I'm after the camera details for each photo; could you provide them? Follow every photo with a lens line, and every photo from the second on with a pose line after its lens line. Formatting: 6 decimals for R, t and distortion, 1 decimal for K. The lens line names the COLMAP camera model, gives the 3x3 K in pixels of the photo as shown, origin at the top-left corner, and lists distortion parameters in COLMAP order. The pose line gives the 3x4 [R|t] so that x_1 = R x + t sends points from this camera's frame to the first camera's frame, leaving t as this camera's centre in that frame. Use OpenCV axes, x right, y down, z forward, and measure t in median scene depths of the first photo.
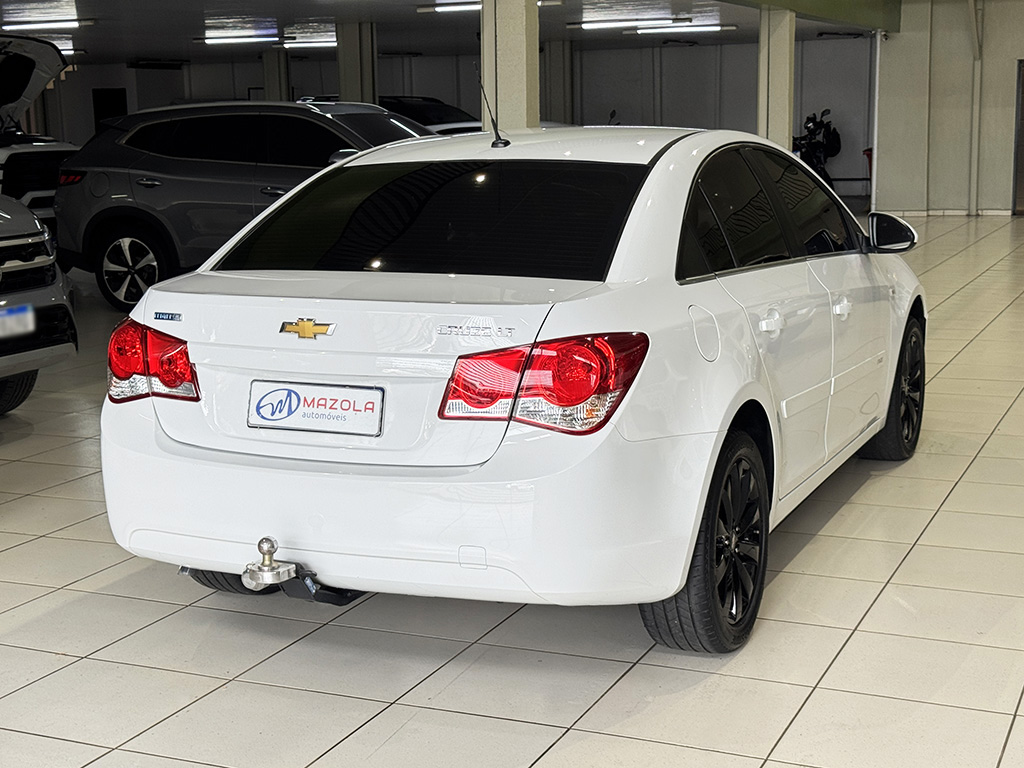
lens RADIAL K [[1542.5, 0, 512.0], [0, 1542.5, 384.0], [0, 0, 1]] dist [0.137625, -0.142792]
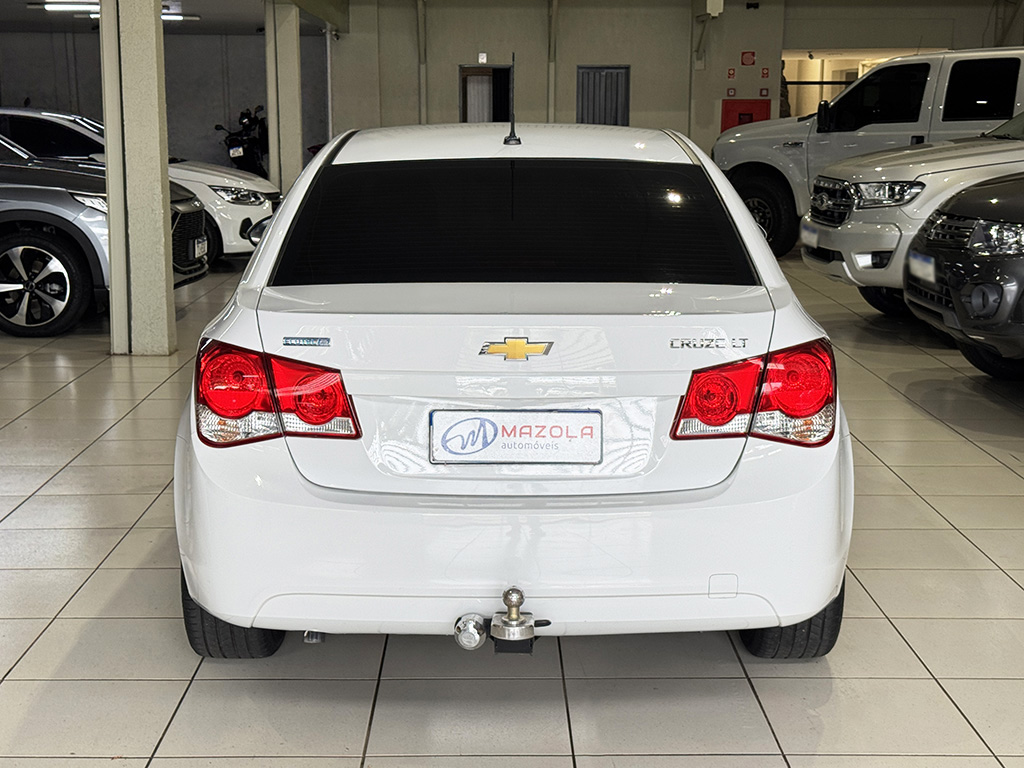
lens RADIAL K [[1542.5, 0, 512.0], [0, 1542.5, 384.0], [0, 0, 1]] dist [0.137625, -0.142792]
pose [[0.908745, -0.052612, 0.414022, -0.488783], [0.051338, 0.998580, 0.014211, -0.027460], [-0.414182, 0.008341, 0.910156, 0.189580]]
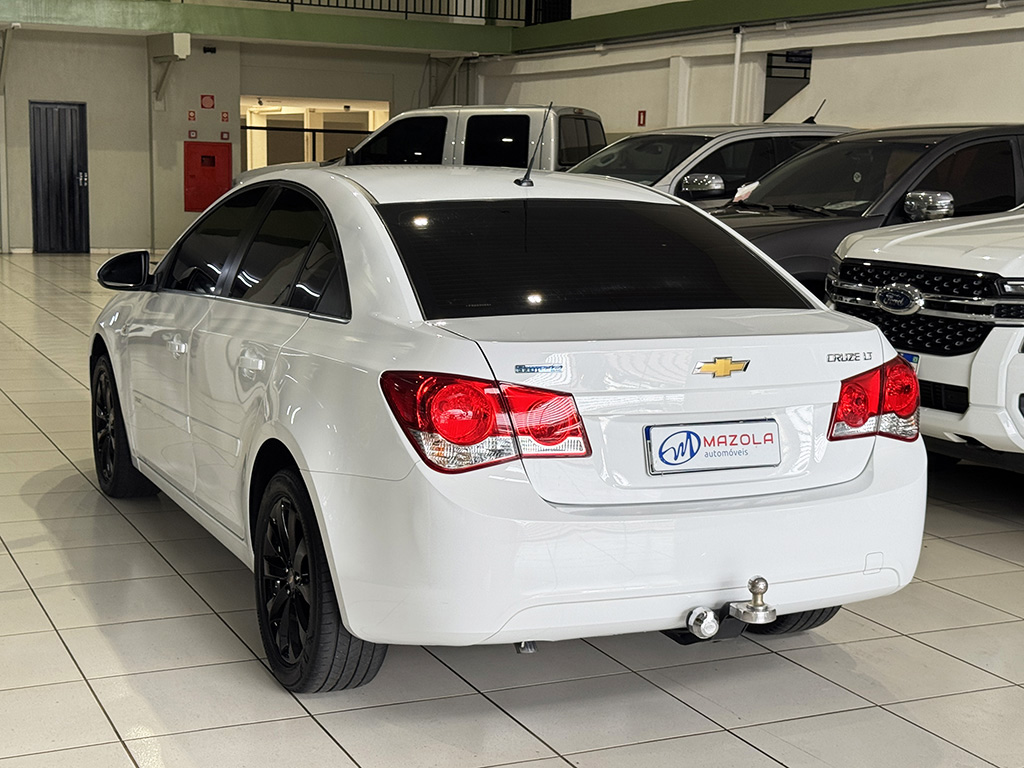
lens RADIAL K [[1542.5, 0, 512.0], [0, 1542.5, 384.0], [0, 0, 1]] dist [0.137625, -0.142792]
pose [[0.654887, -0.074955, 0.752000, -0.947918], [0.092901, 0.995507, 0.018323, -0.054375], [-0.749995, 0.057863, 0.658908, 0.431168]]
